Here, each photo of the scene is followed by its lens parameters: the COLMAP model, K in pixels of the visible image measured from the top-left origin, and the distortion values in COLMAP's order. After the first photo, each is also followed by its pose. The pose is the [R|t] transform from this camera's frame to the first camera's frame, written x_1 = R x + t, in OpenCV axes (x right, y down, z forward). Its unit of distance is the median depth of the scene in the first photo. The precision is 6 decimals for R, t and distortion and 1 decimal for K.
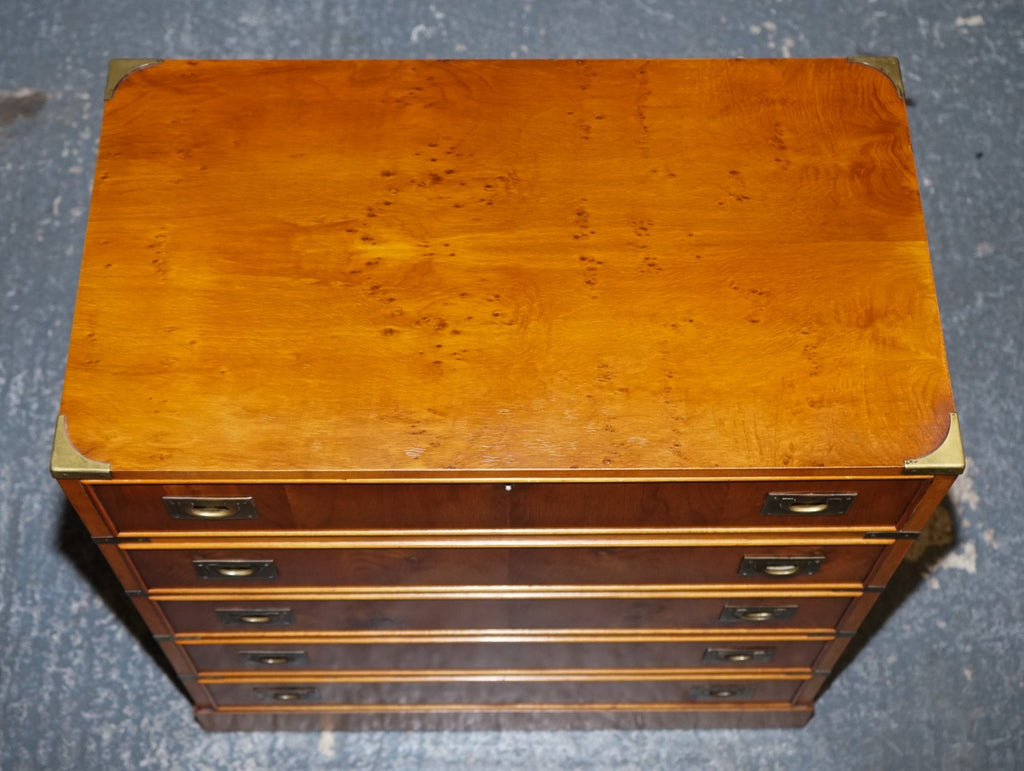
lens RADIAL K [[1537.0, 0, 509.1], [0, 1537.0, 379.5], [0, 0, 1]] dist [-0.006005, 0.000000]
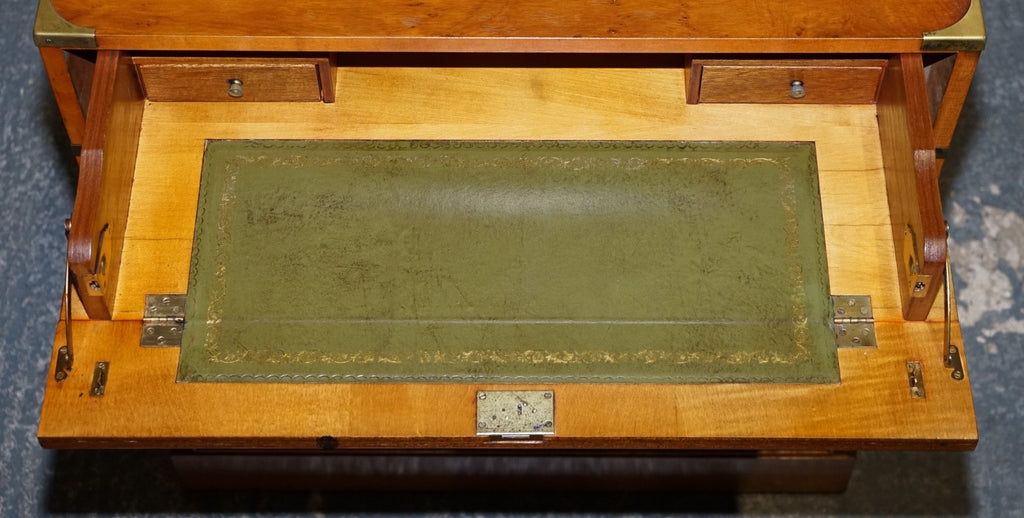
lens RADIAL K [[1814.0, 0, 523.7], [0, 1814.0, 232.5], [0, 0, 1]] dist [-0.038438, 0.000000]
pose [[0.999922, 0.006815, -0.010445, 0.013240], [-0.007766, 0.995549, -0.093922, 0.176004], [0.009758, 0.093996, 0.995525, -0.069911]]
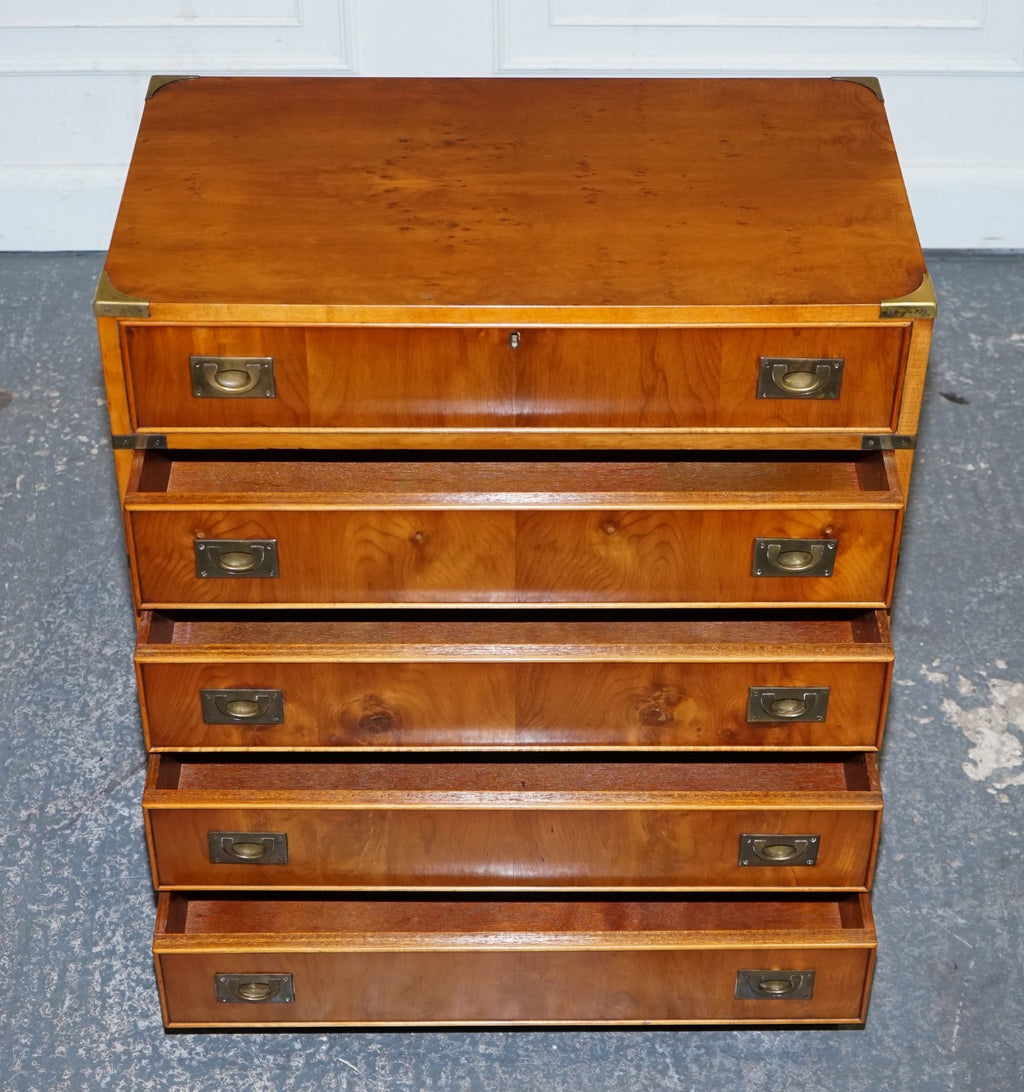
lens RADIAL K [[2223.0, 0, 504.2], [0, 2223.0, 553.2], [0, 0, 1]] dist [-0.033379, 0.000000]
pose [[0.999949, 0.001245, -0.010016, 0.004950], [-0.004782, 0.932371, -0.361472, 0.486004], [0.008888, 0.361501, 0.932329, -0.245178]]
